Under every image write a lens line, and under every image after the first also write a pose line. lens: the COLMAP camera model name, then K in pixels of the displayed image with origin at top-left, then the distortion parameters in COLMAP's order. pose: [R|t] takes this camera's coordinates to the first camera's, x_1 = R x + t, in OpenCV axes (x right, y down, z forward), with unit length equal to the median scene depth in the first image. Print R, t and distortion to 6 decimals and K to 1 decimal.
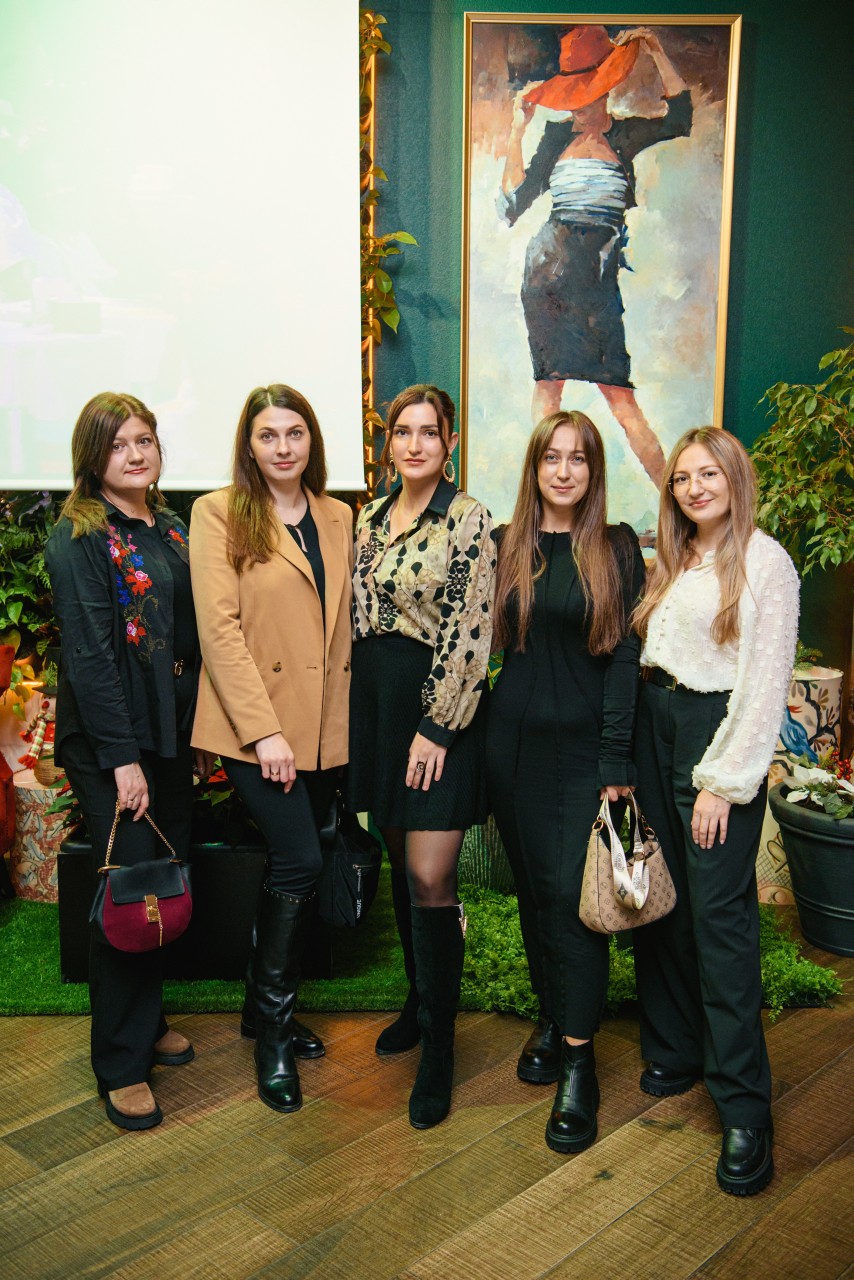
lens RADIAL K [[1307.1, 0, 427.7], [0, 1307.1, 636.3], [0, 0, 1]] dist [0.026866, 0.000000]
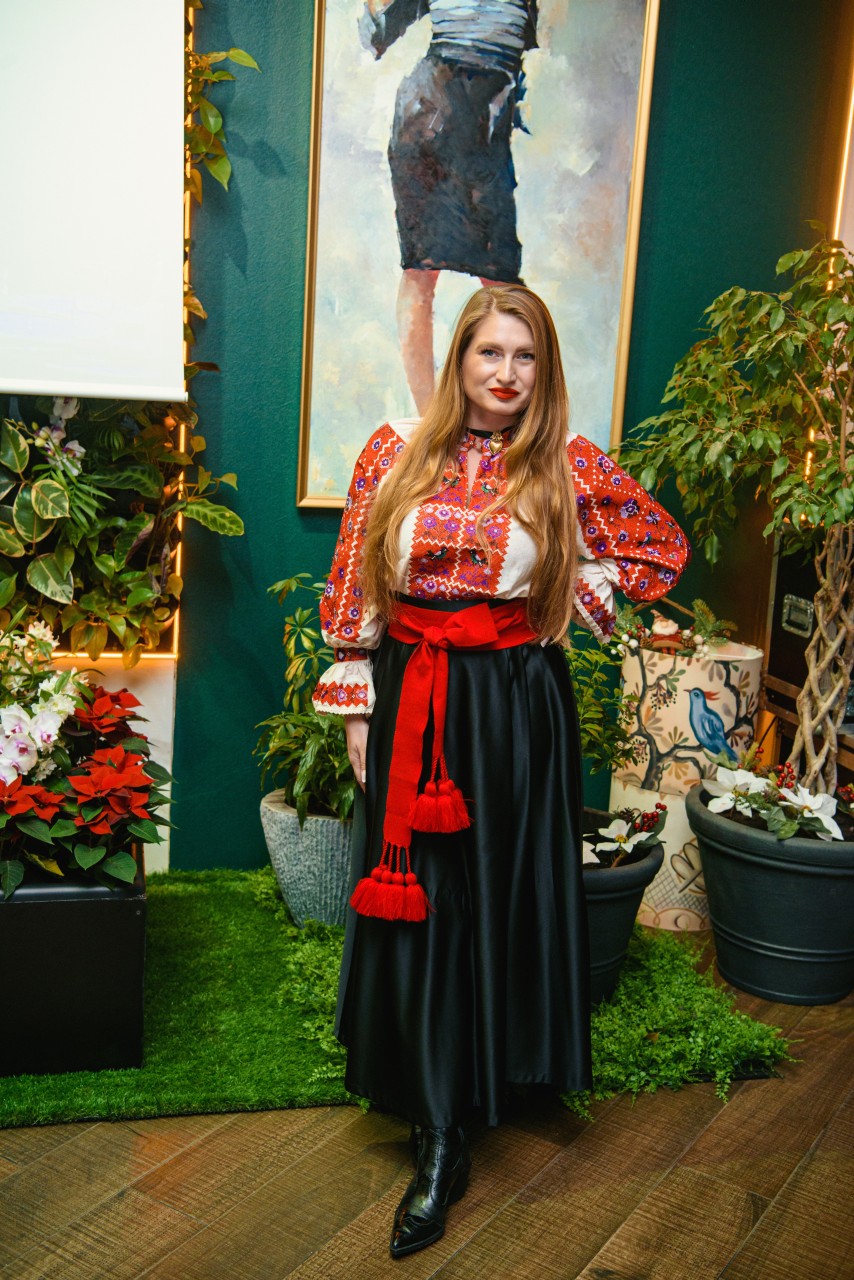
lens RADIAL K [[1398.1, 0, 424.6], [0, 1398.1, 637.6], [0, 0, 1]] dist [0.069351, 0.000000]
pose [[0.981394, 0.014421, 0.191461, -0.067117], [-0.024309, 0.998483, 0.049398, -0.020529], [-0.190458, -0.053134, 0.980256, 0.187520]]
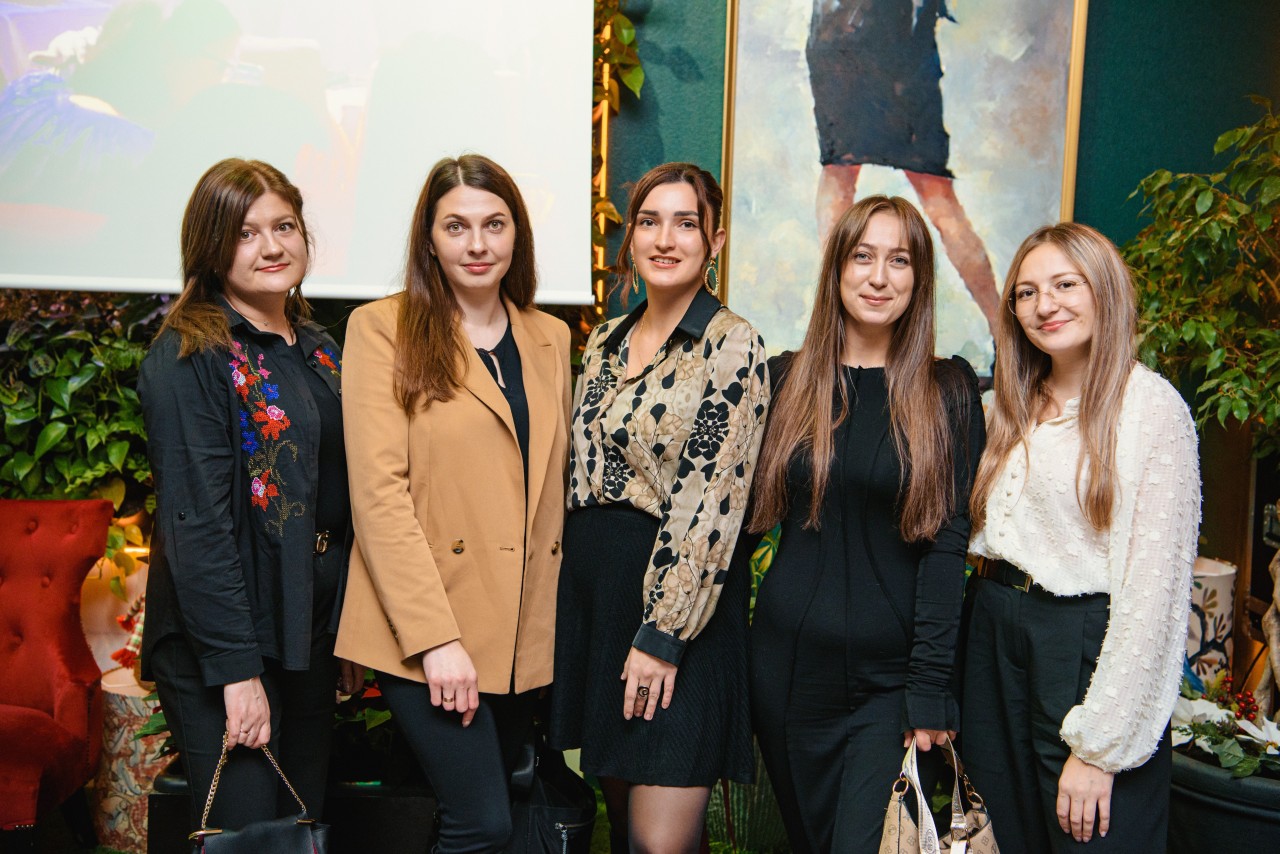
lens RADIAL K [[1592.4, 0, 643.9], [0, 1592.4, 410.5], [0, 0, 1]] dist [0.135308, 0.000000]
pose [[0.999508, 0.025713, -0.017979, -0.000013], [-0.026532, 0.998546, -0.046924, -0.008960], [0.016746, 0.047378, 0.998737, 0.091652]]
